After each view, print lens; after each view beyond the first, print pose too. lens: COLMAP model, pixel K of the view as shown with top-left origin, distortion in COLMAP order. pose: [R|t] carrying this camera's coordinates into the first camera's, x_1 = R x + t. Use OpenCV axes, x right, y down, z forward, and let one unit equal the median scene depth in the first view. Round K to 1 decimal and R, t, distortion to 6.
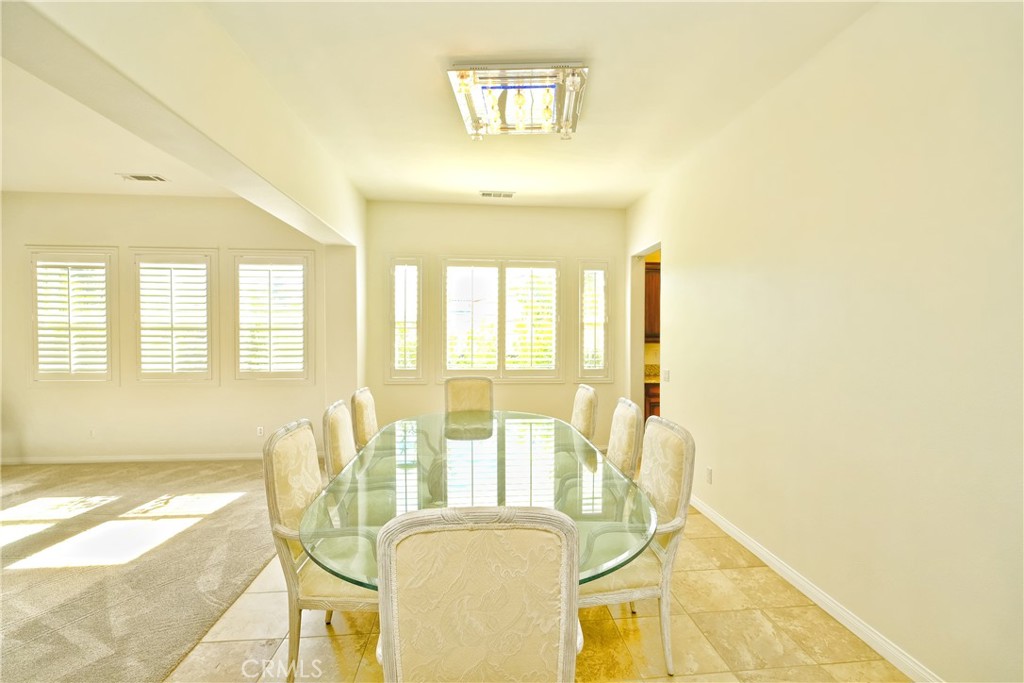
lens RADIAL K [[450.2, 0, 512.0], [0, 450.2, 341.5], [0, 0, 1]] dist [-0.000525, -0.000123]
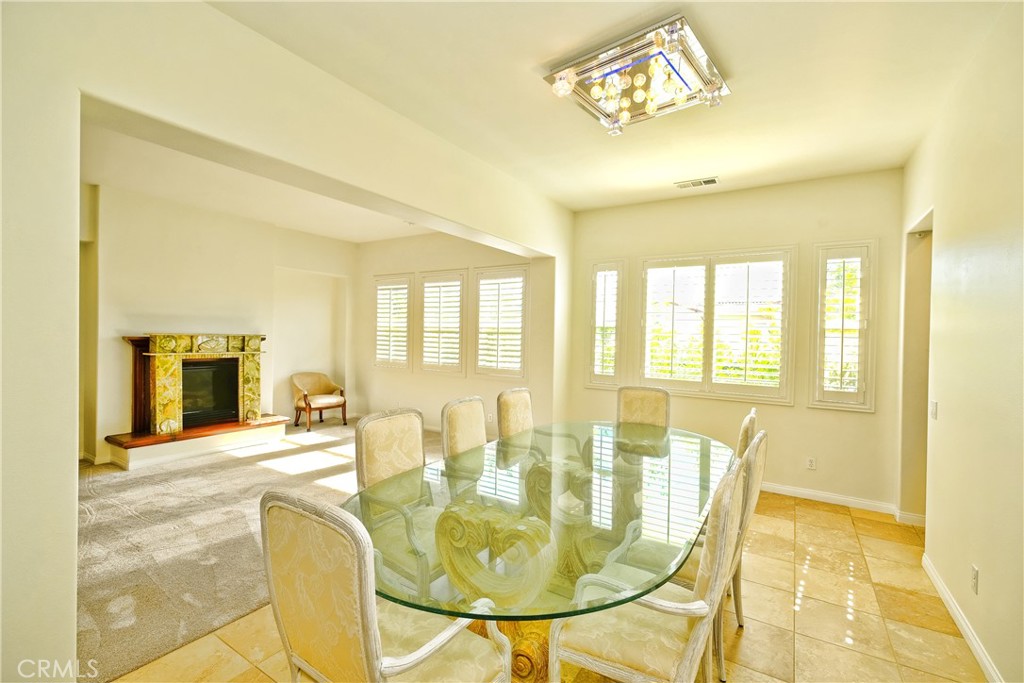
lens RADIAL K [[444.1, 0, 512.0], [0, 444.1, 341.5], [0, 0, 1]] dist [-0.002154, -0.000076]
pose [[0.794340, 0.022558, -0.607055, 0.201923], [-0.029843, 0.999553, -0.001907, -0.003746], [0.606740, 0.019631, 0.794658, 0.092909]]
